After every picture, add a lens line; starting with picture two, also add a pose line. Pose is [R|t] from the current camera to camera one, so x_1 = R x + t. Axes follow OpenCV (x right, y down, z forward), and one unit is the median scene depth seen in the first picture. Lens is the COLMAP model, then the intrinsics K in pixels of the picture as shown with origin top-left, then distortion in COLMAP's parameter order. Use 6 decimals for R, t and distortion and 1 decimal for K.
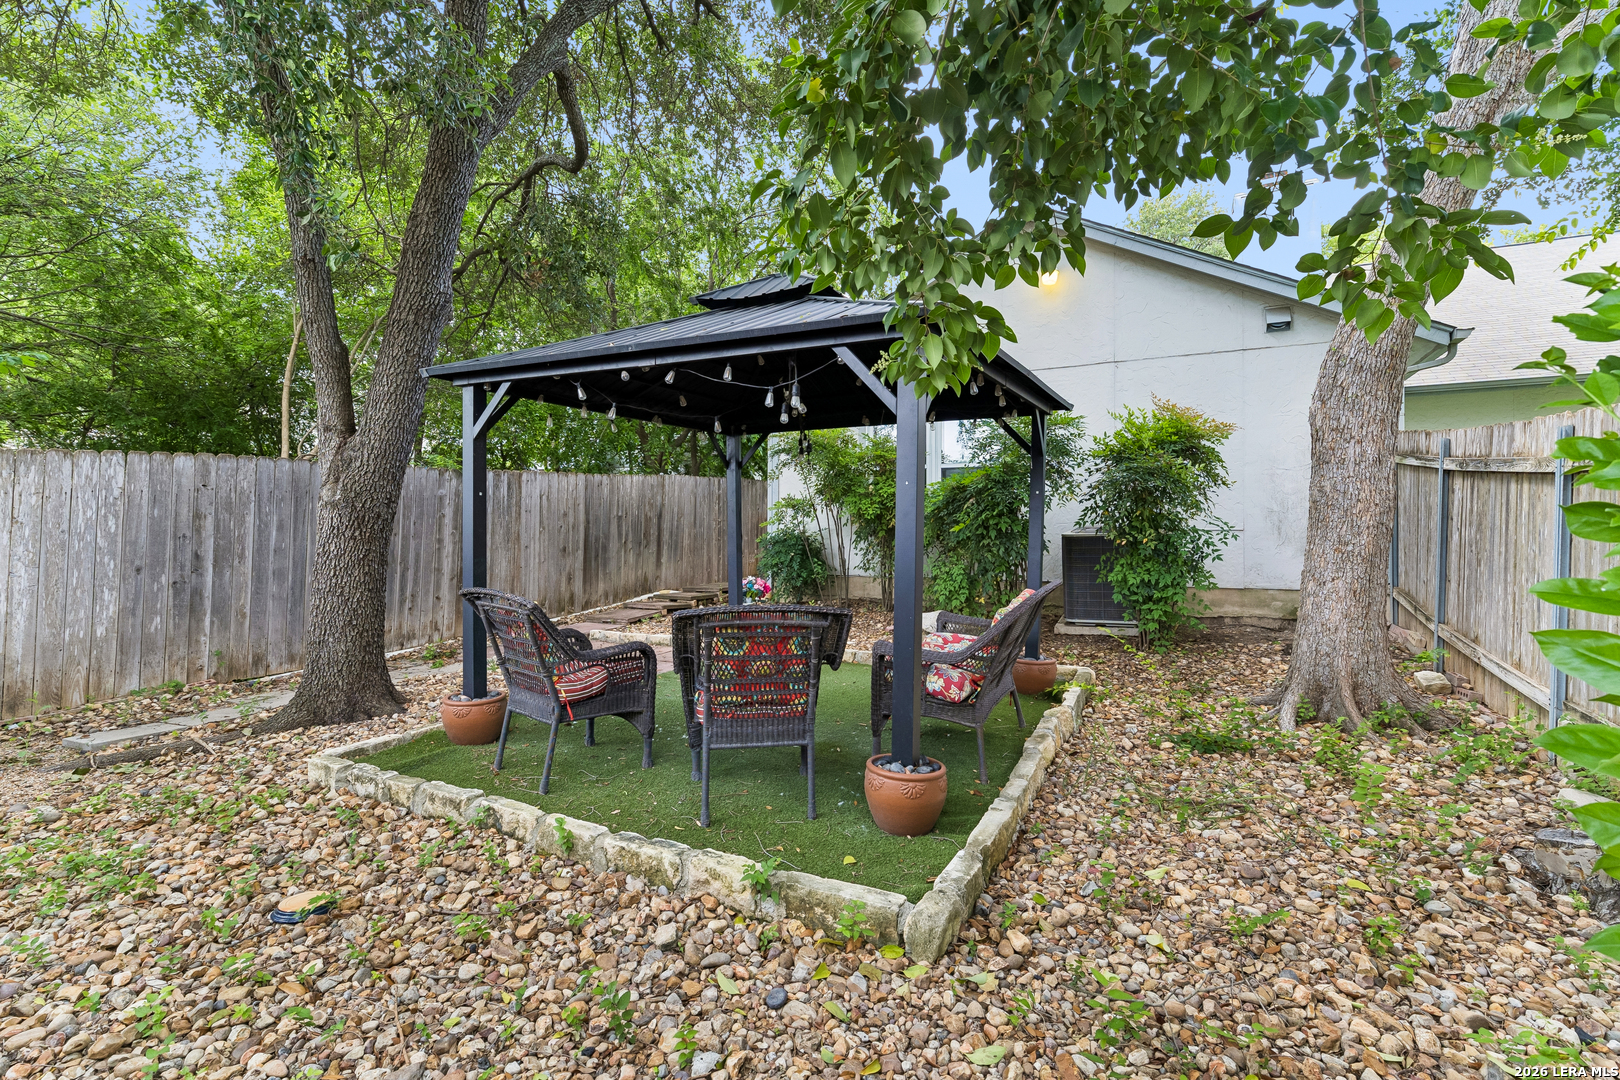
lens RADIAL K [[744.1, 0, 810.0], [0, 744.1, 517.3], [0, 0, 1]] dist [0.005011, -0.000638]
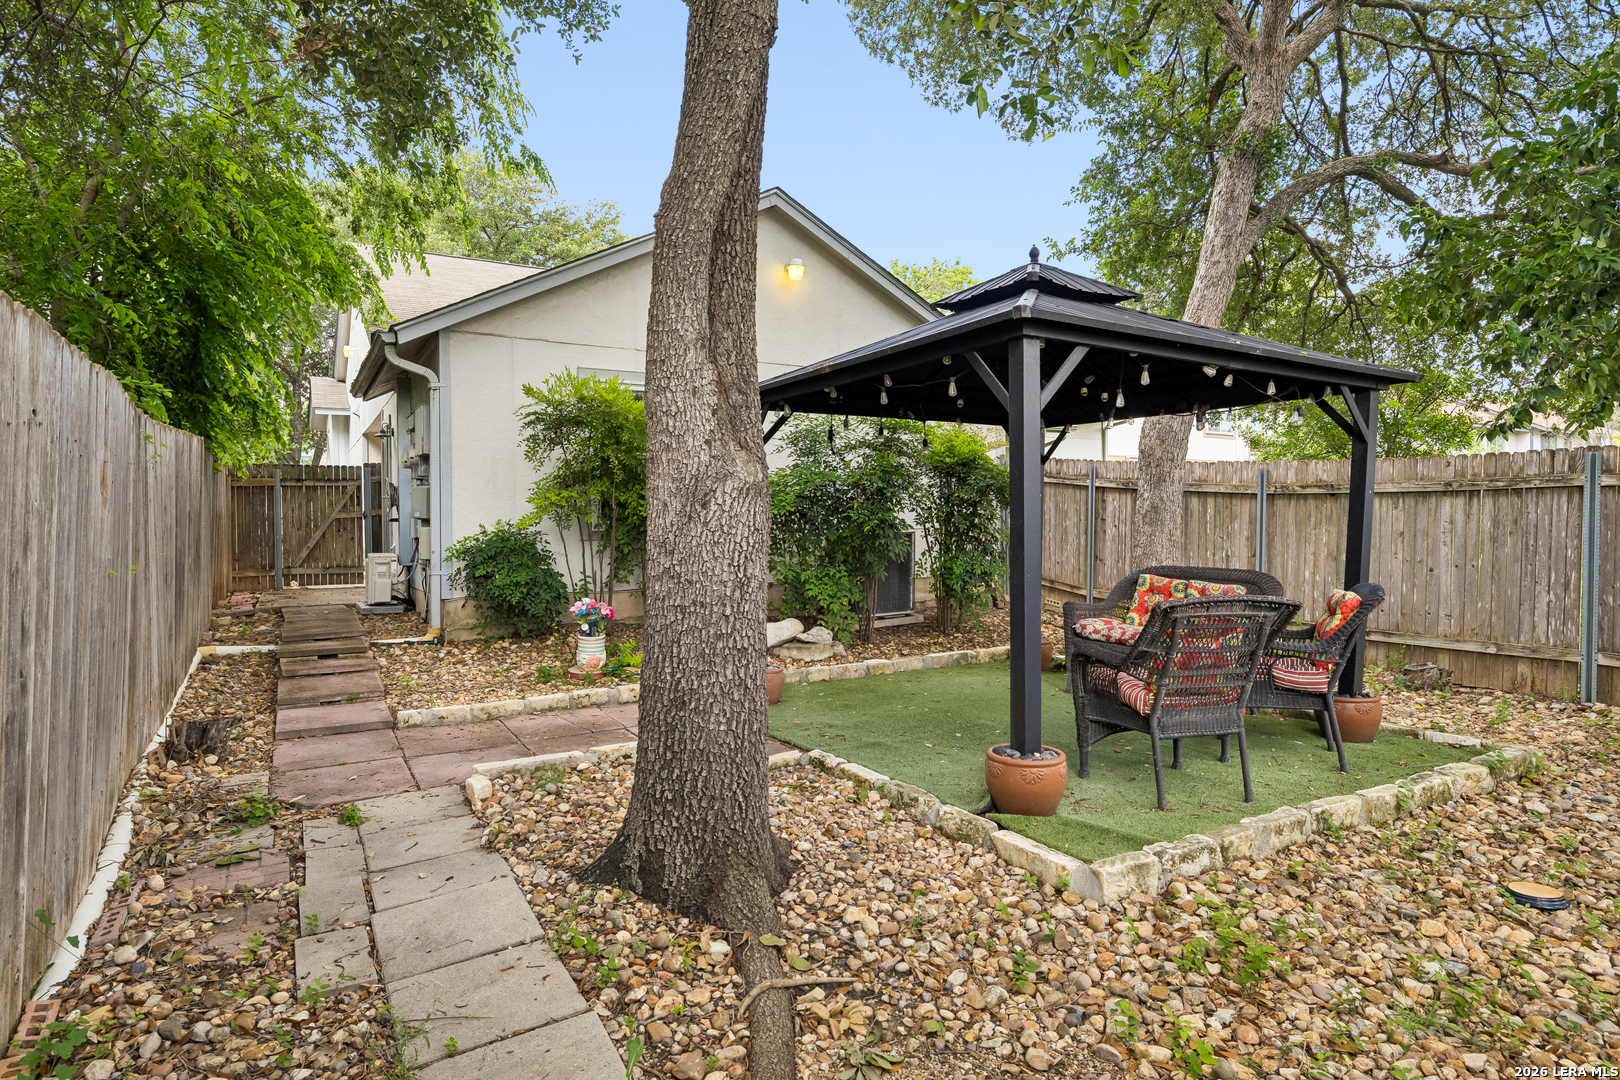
lens RADIAL K [[892.7, 0, 810.0], [0, 892.7, 540.0], [0, 0, 1]] dist [-0.004719, -0.000293]
pose [[0.532581, -0.017951, 0.846189, -1.316593], [-0.000458, 0.999769, 0.021497, 0.005708], [-0.846379, -0.011836, 0.532450, 0.705410]]
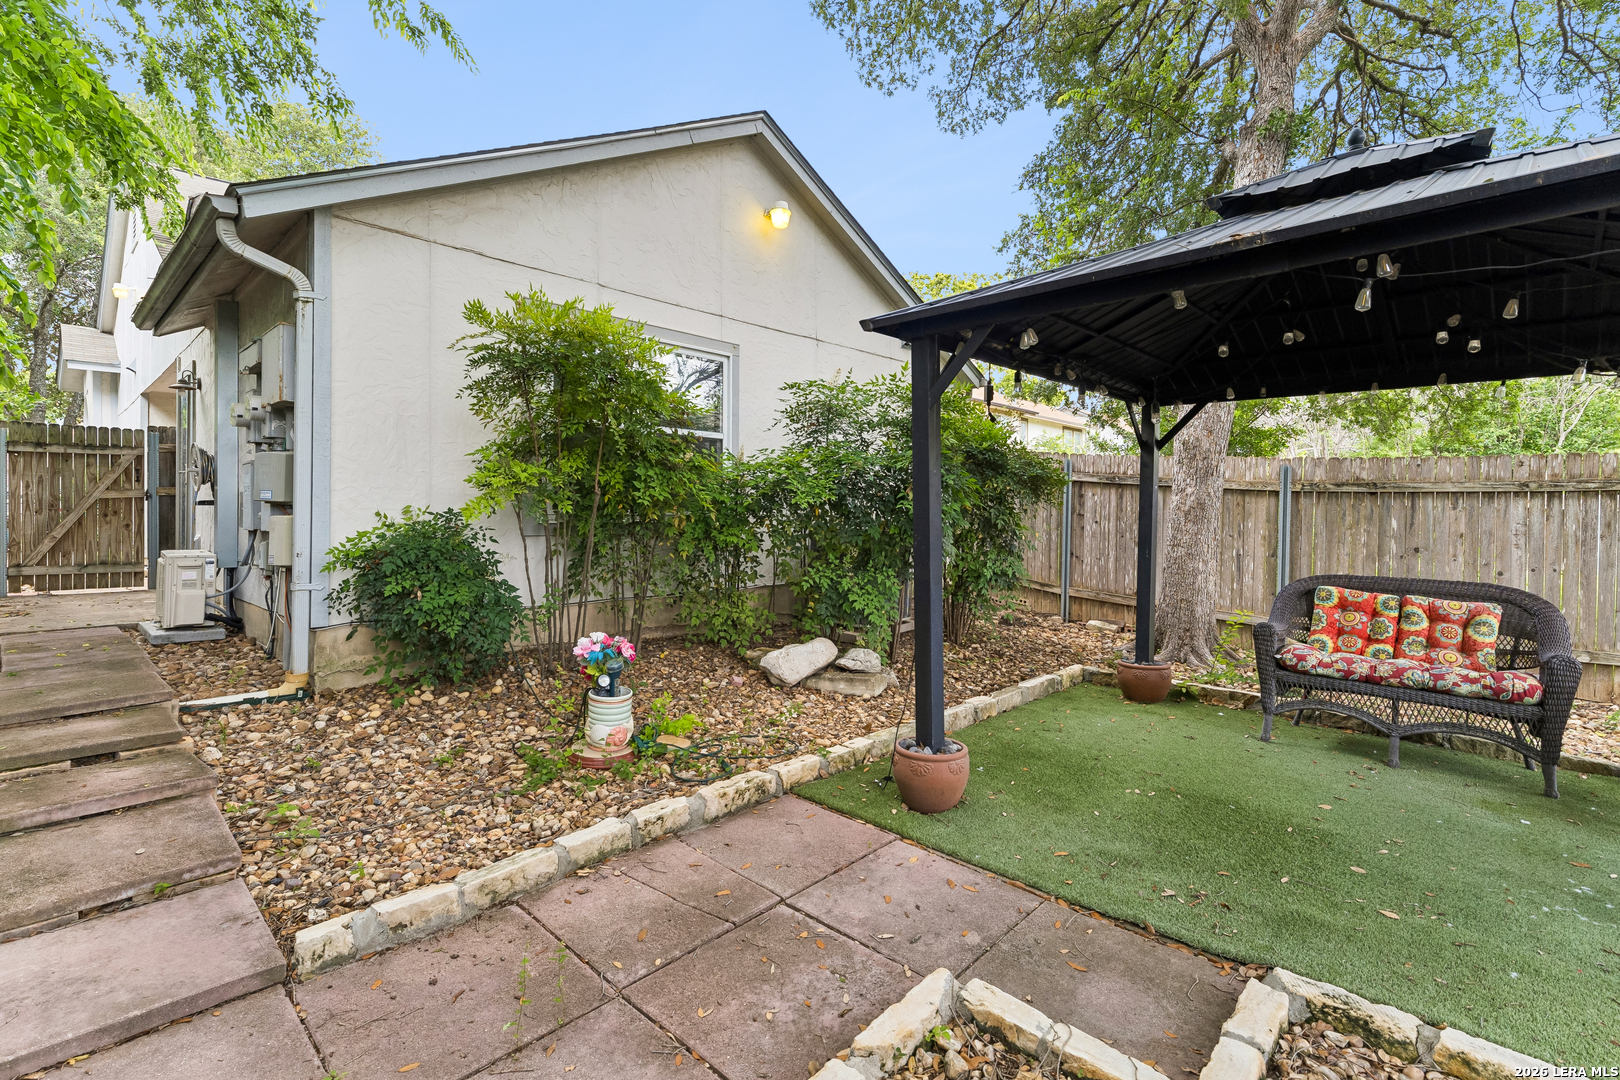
lens RADIAL K [[744.1, 0, 810.0], [0, 744.1, 517.3], [0, 0, 1]] dist [0.005011, -0.000638]
pose [[0.278948, -0.003626, 0.960299, -0.917801], [-0.014689, 0.999860, 0.008042, 0.003081], [-0.960194, -0.016349, 0.278856, 1.443065]]
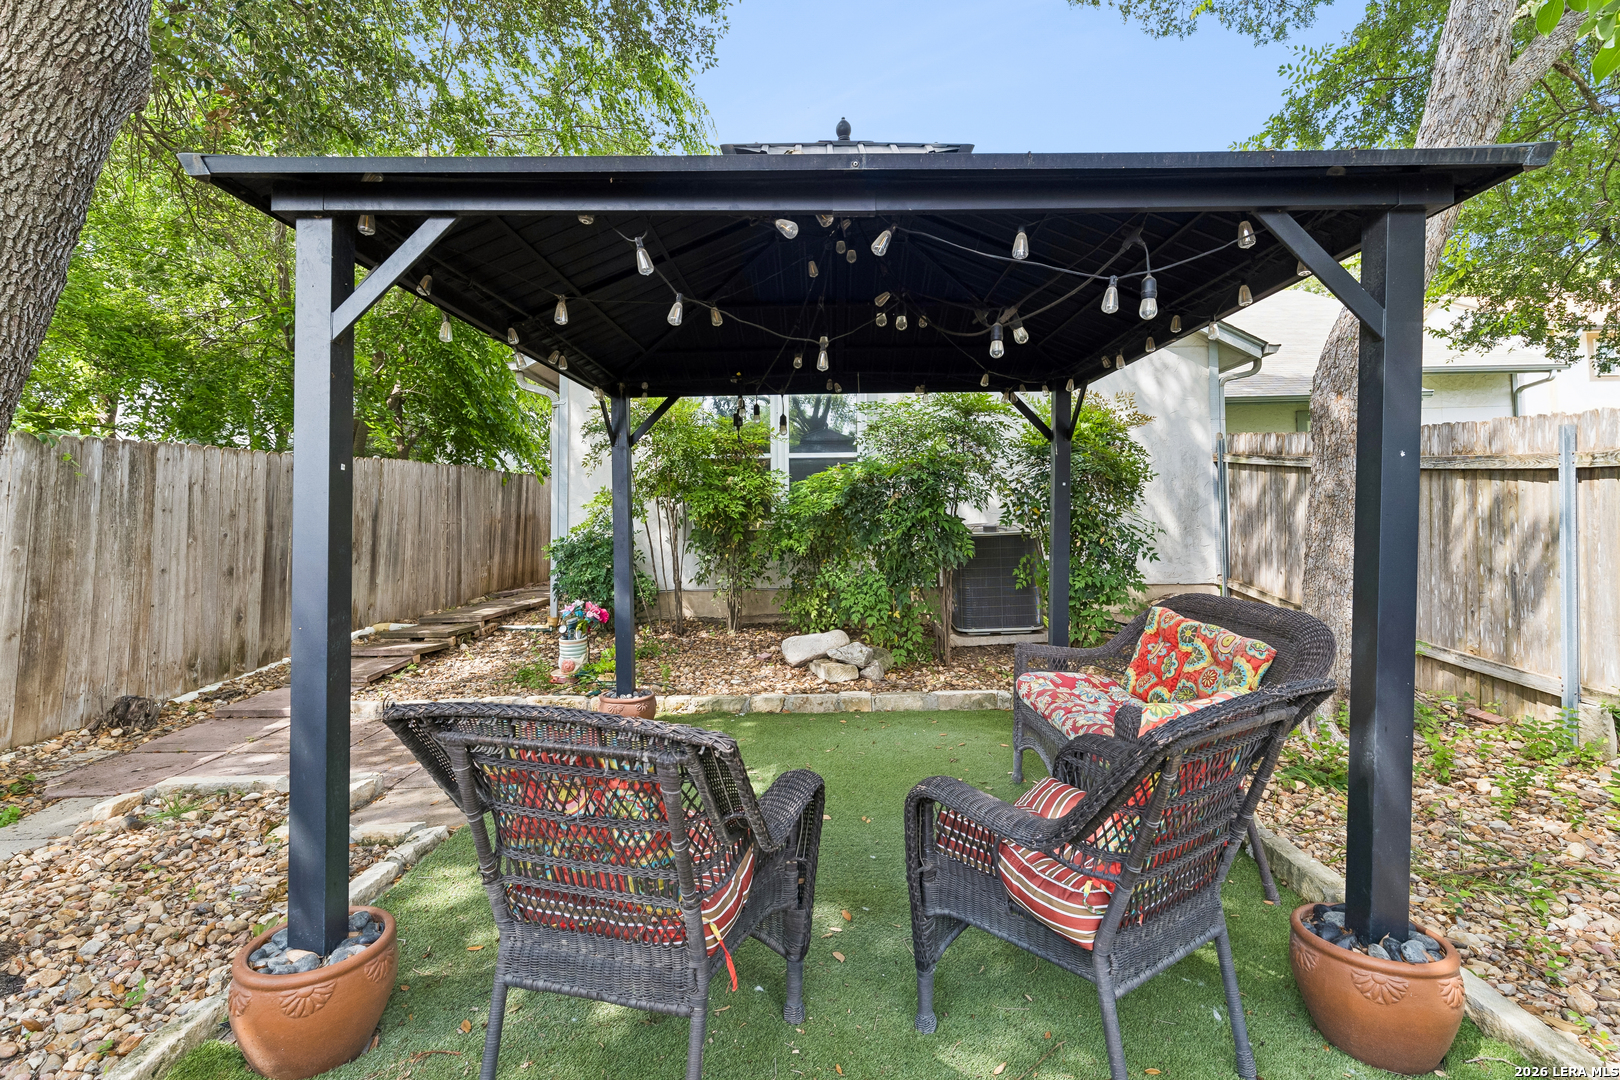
lens RADIAL K [[755.3, 0, 812.0], [0, 755.3, 493.8], [0, 0, 1]] dist [0.003887, -0.000056]
pose [[0.895092, 0.006945, 0.445828, -0.392322], [0.006719, 0.999555, -0.029059, -0.000646], [-0.445831, 0.029006, 0.894647, 0.476681]]
